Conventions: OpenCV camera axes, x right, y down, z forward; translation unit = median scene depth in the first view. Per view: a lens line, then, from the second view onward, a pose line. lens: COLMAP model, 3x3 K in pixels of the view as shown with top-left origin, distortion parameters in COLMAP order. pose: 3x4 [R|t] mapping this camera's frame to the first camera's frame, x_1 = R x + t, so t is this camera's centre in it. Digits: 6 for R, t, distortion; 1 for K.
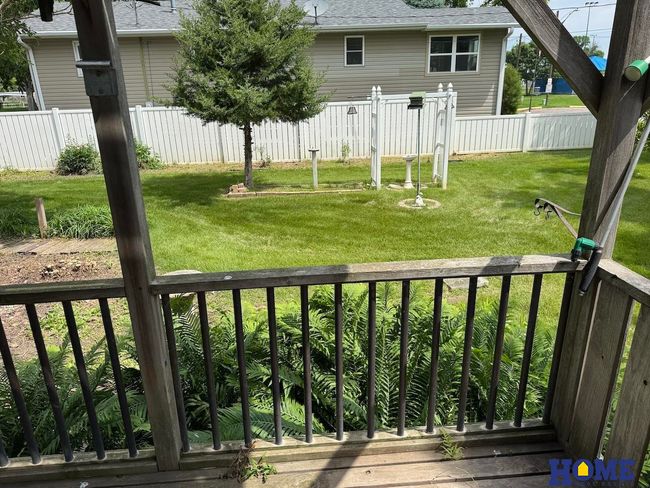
lens RADIAL K [[457.4, 0, 325.3], [0, 457.4, 246.1], [0, 0, 1]] dist [0.019203, -0.030850]
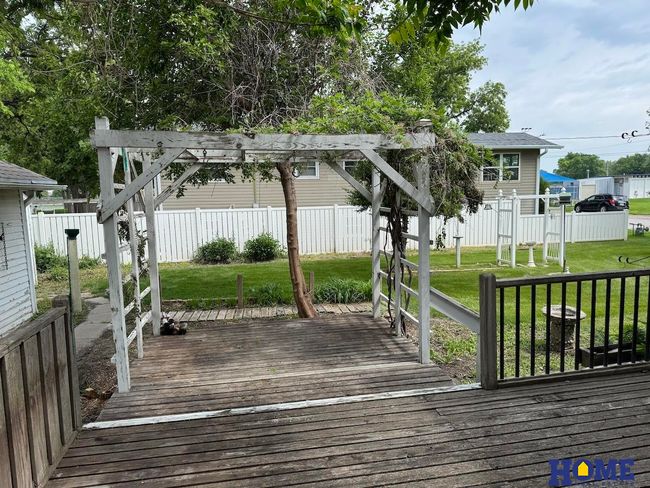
lens RADIAL K [[457.4, 0, 324.6], [0, 457.4, 242.4], [0, 0, 1]] dist [0.019203, -0.030850]
pose [[0.994453, -0.007390, 0.104922, -0.368037], [0.030910, 0.974016, -0.224360, 0.053116], [-0.100538, 0.226358, 0.968842, -0.135840]]
